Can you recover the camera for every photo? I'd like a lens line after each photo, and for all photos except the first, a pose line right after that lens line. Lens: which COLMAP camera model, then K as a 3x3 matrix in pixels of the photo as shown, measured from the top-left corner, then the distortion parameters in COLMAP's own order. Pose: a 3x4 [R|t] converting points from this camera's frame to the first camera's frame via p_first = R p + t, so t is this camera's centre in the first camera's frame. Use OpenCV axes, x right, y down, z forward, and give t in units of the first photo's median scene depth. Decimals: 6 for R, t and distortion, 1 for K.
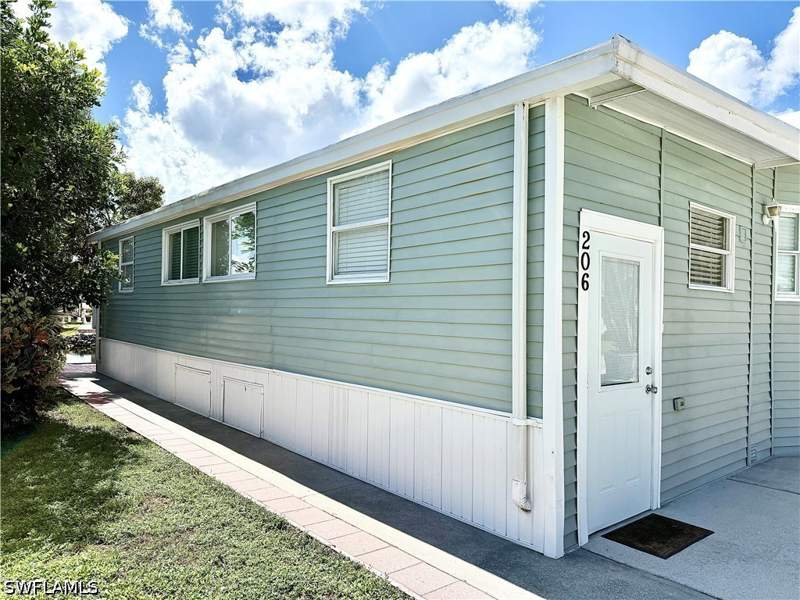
lens RADIAL K [[553.3, 0, 400.0], [0, 553.3, 300.0], [0, 0, 1]] dist [-0.002160, -0.000487]
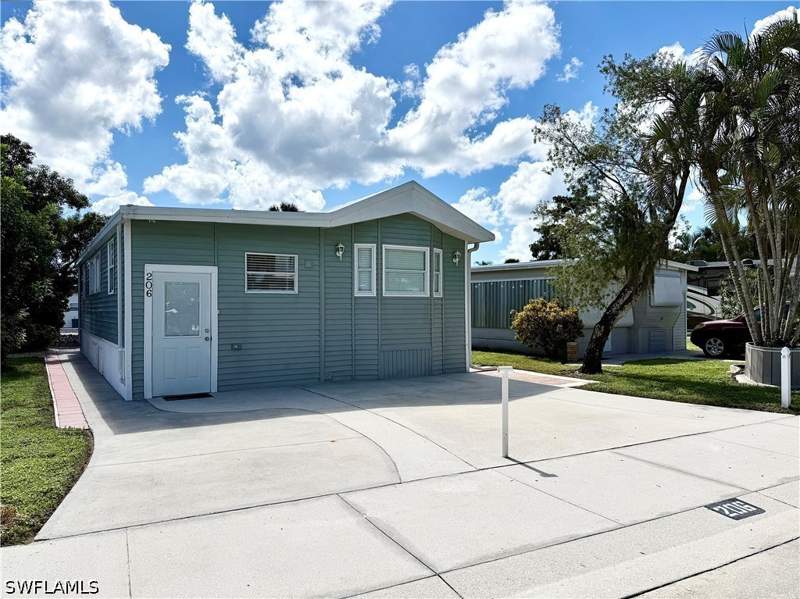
lens RADIAL K [[569.1, 0, 400.0], [0, 569.1, 299.5], [0, 0, 1]] dist [0.137867, -0.135107]
pose [[0.984897, -0.019830, -0.172002, 0.089566], [0.020789, 0.999777, 0.003774, 0.000406], [0.171889, -0.007293, 0.985089, -0.065315]]
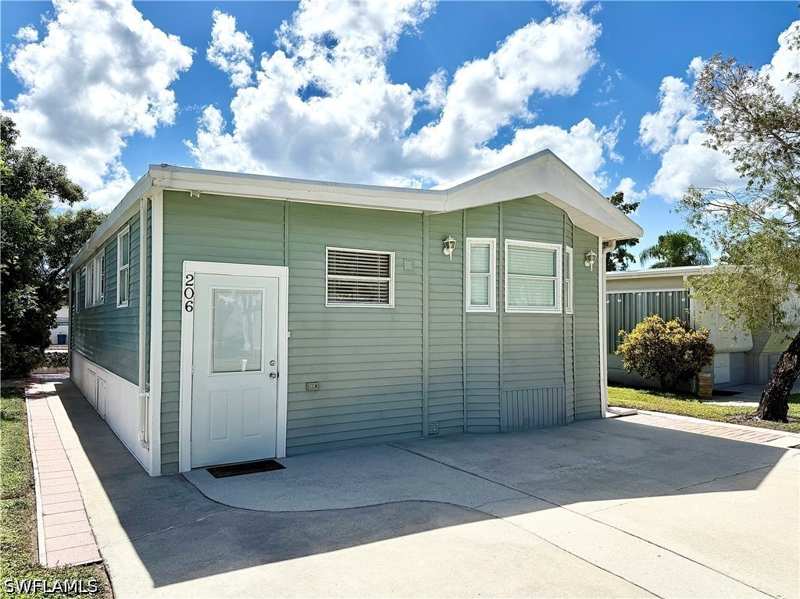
lens RADIAL K [[569.1, 0, 400.0], [0, 569.1, 299.5], [0, 0, 1]] dist [0.137867, -0.135107]
pose [[0.988184, -0.017413, -0.152281, 0.056436], [0.014217, 0.999656, -0.022051, -0.000298], [0.152613, 0.019626, 0.988091, -0.026680]]
